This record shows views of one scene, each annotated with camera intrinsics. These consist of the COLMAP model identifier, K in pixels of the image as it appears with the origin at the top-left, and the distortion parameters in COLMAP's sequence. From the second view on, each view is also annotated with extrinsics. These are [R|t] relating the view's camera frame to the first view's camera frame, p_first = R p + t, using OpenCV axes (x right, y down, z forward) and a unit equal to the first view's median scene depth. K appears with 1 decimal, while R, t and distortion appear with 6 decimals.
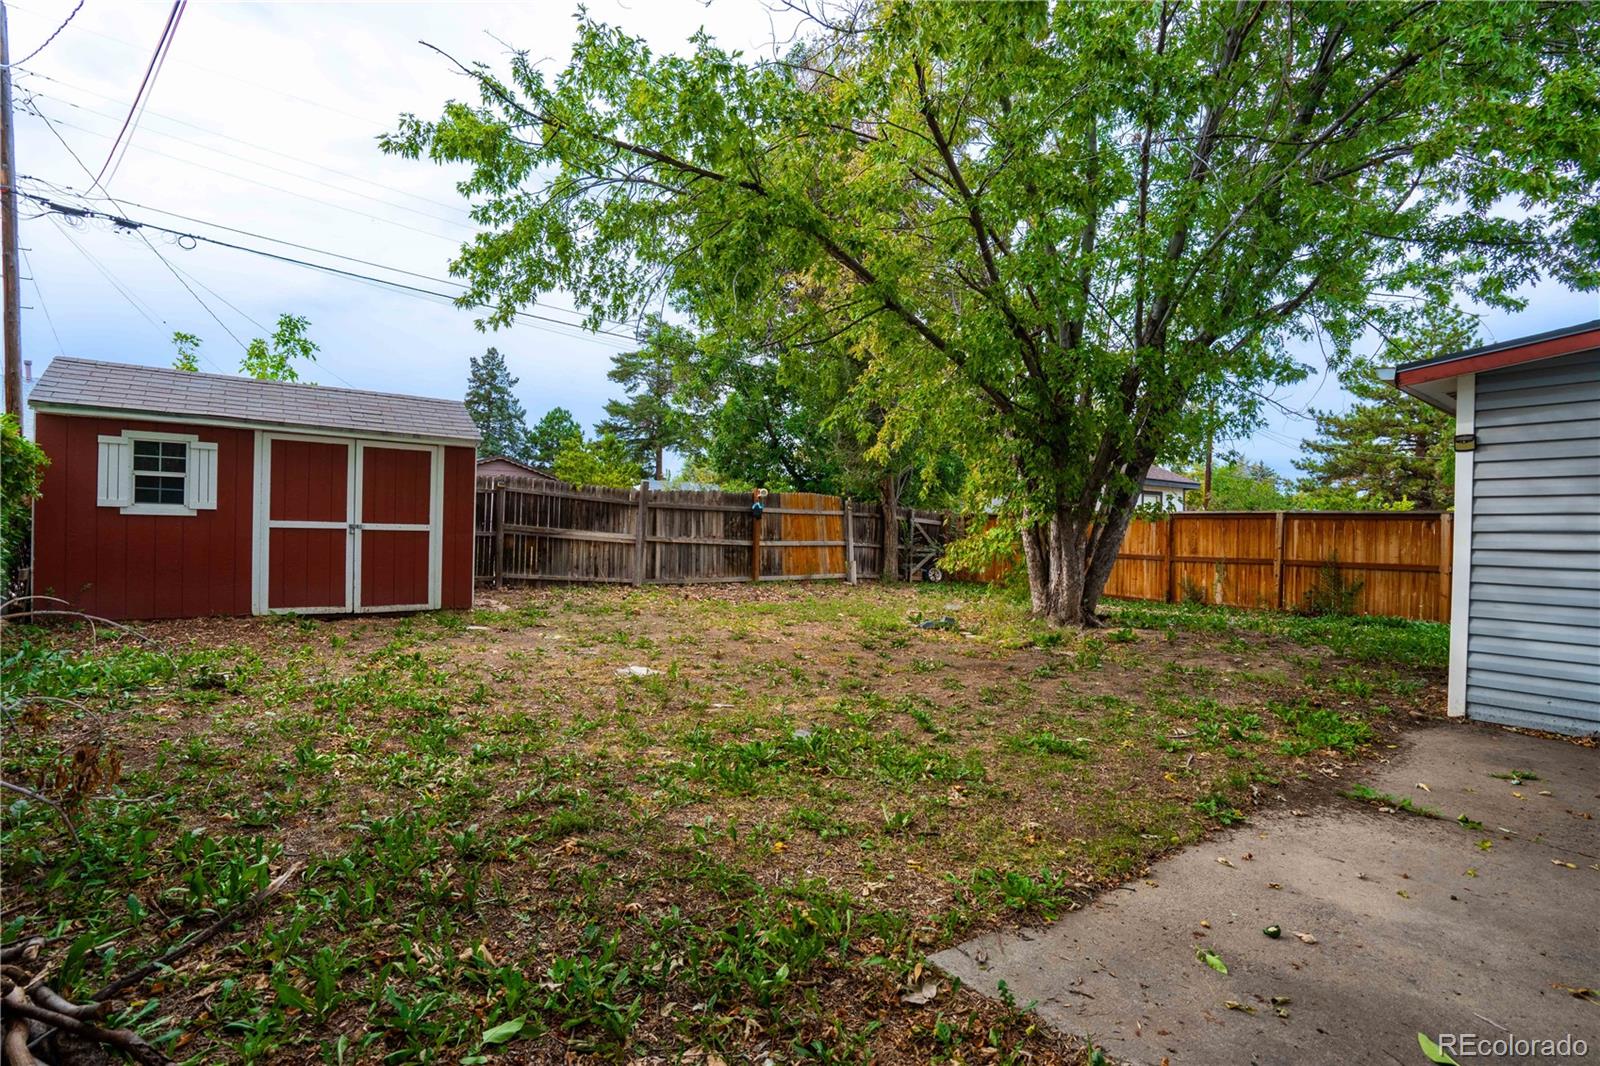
lens RADIAL K [[724.1, 0, 800.0], [0, 724.1, 533.0], [0, 0, 1]] dist [-0.026666, 0.000286]
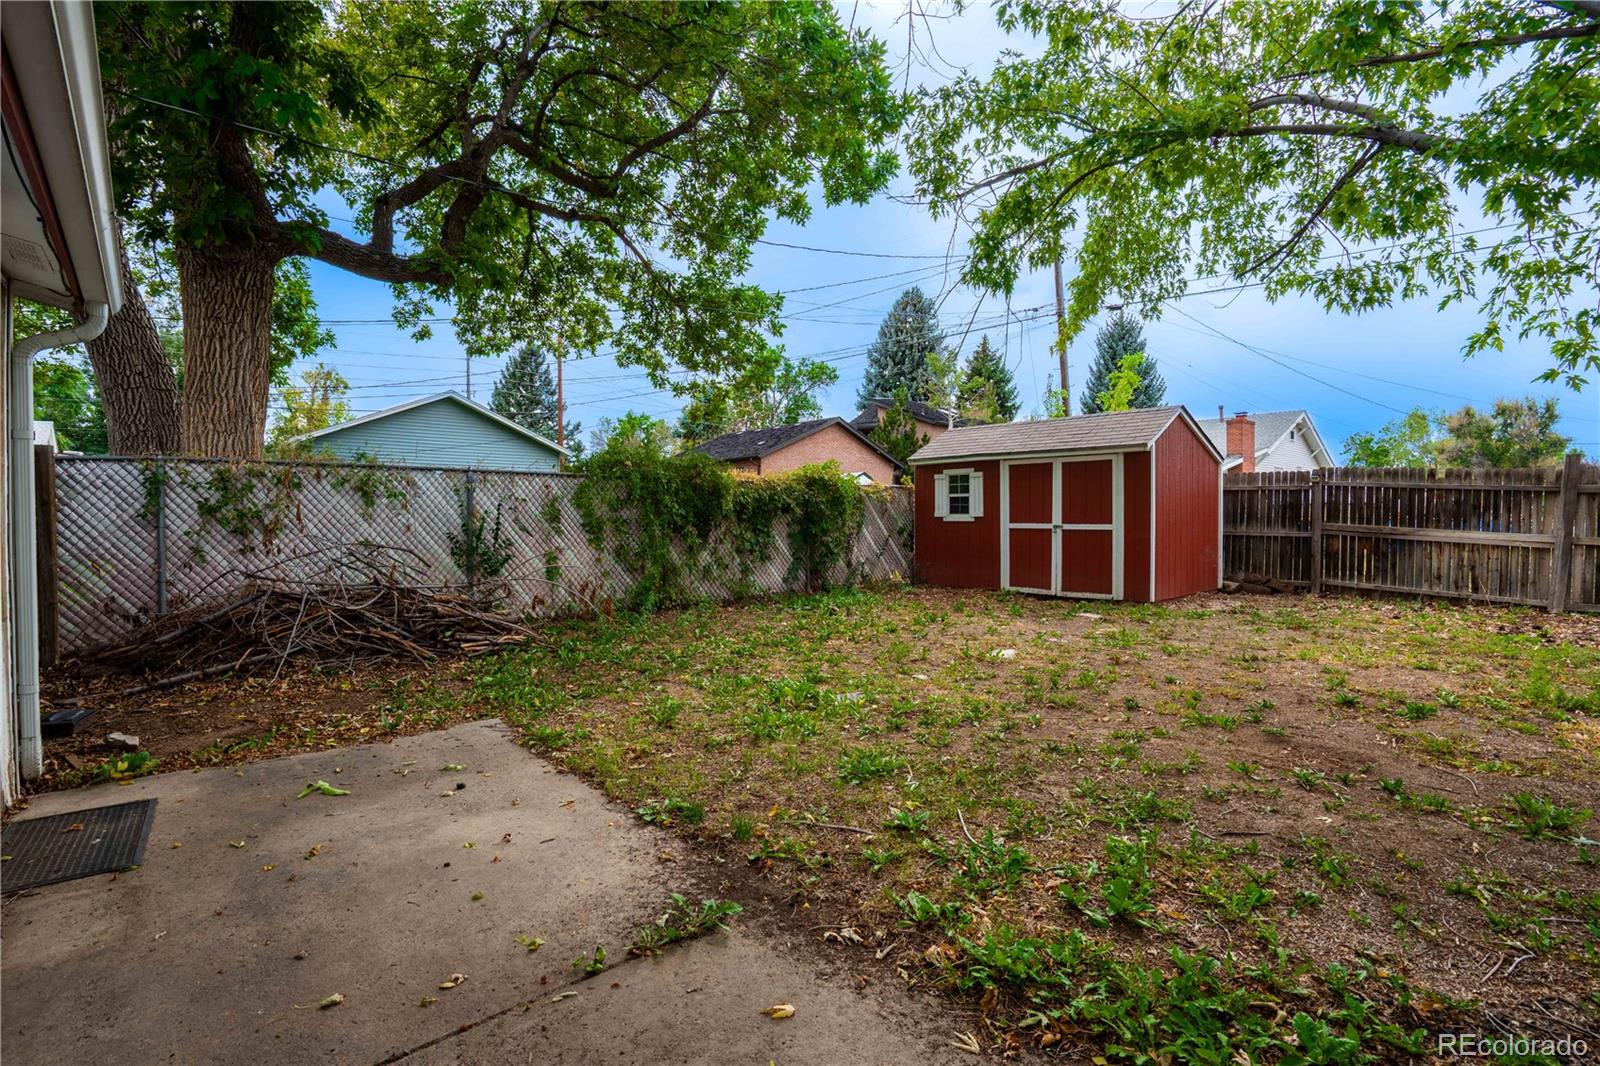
lens RADIAL K [[739.9, 0, 800.0], [0, 739.9, 533.0], [0, 0, 1]] dist [-0.061587, -0.000116]
pose [[0.099066, -0.008492, -0.995045, 0.649273], [-0.003356, 0.999955, -0.008868, 0.015515], [0.995075, 0.004218, 0.099033, 0.450651]]
